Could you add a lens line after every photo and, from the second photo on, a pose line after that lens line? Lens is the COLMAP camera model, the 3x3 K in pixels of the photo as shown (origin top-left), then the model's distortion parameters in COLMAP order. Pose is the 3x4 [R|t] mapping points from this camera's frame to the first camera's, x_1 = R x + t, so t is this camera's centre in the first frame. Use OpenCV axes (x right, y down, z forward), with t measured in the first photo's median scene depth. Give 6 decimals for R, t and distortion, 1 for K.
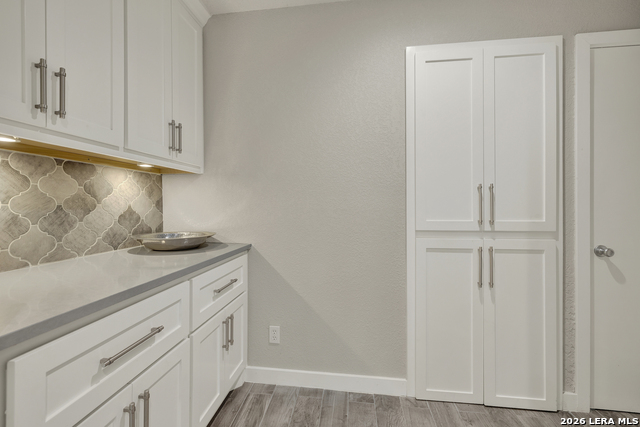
lens RADIAL K [[274.0, 0, 321.5], [0, 274.0, 210.6], [0, 0, 1]] dist [0.002530, -0.000692]
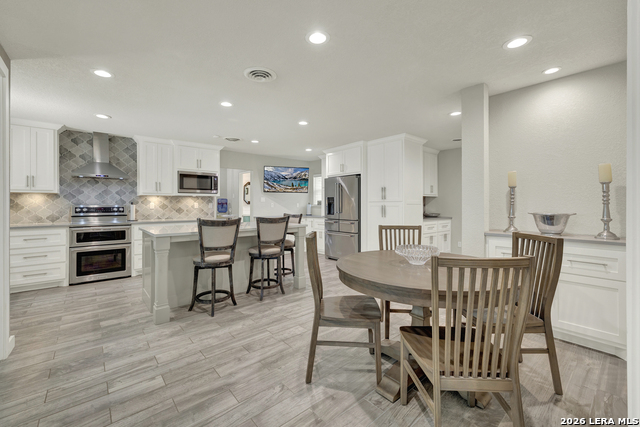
lens RADIAL K [[274.0, 0, 320.9], [0, 274.0, 203.3], [0, 0, 1]] dist [0.002530, -0.000692]
pose [[0.755528, 0.003877, -0.655105, 0.847401], [-0.003272, 0.999992, 0.002144, -0.063417], [0.655109, 0.000524, 0.755534, -3.002730]]
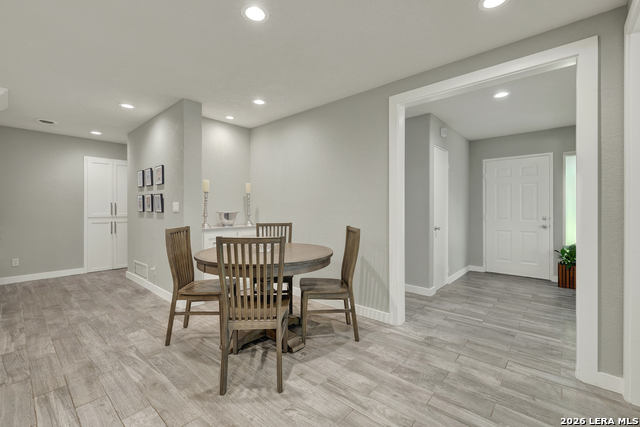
lens RADIAL K [[274.0, 0, 311.5], [0, 274.0, 211.9], [0, 0, 1]] dist [0.002530, -0.000692]
pose [[0.558861, -0.004325, 0.829250, -0.825423], [-0.006969, 0.999927, 0.009912, -0.035290], [-0.829232, -0.011319, 0.558790, -2.870187]]
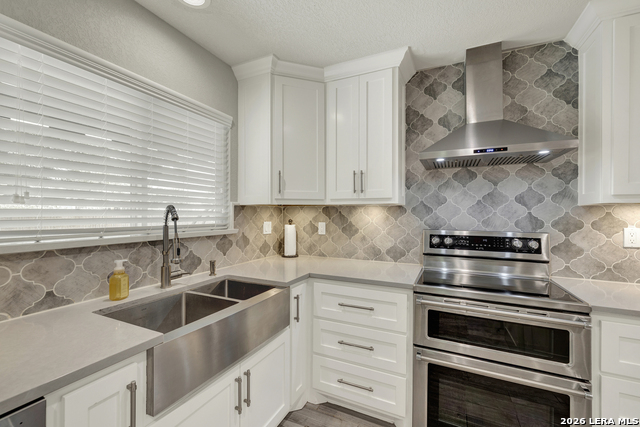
lens RADIAL K [[274.0, 0, 315.8], [0, 274.0, 215.1], [0, 0, 1]] dist [0.002530, -0.000692]
pose [[-0.306679, 0.011740, -0.951741, -1.569240], [-0.000844, 0.999920, 0.012606, -0.113882], [0.951813, 0.004669, -0.306645, -2.636286]]
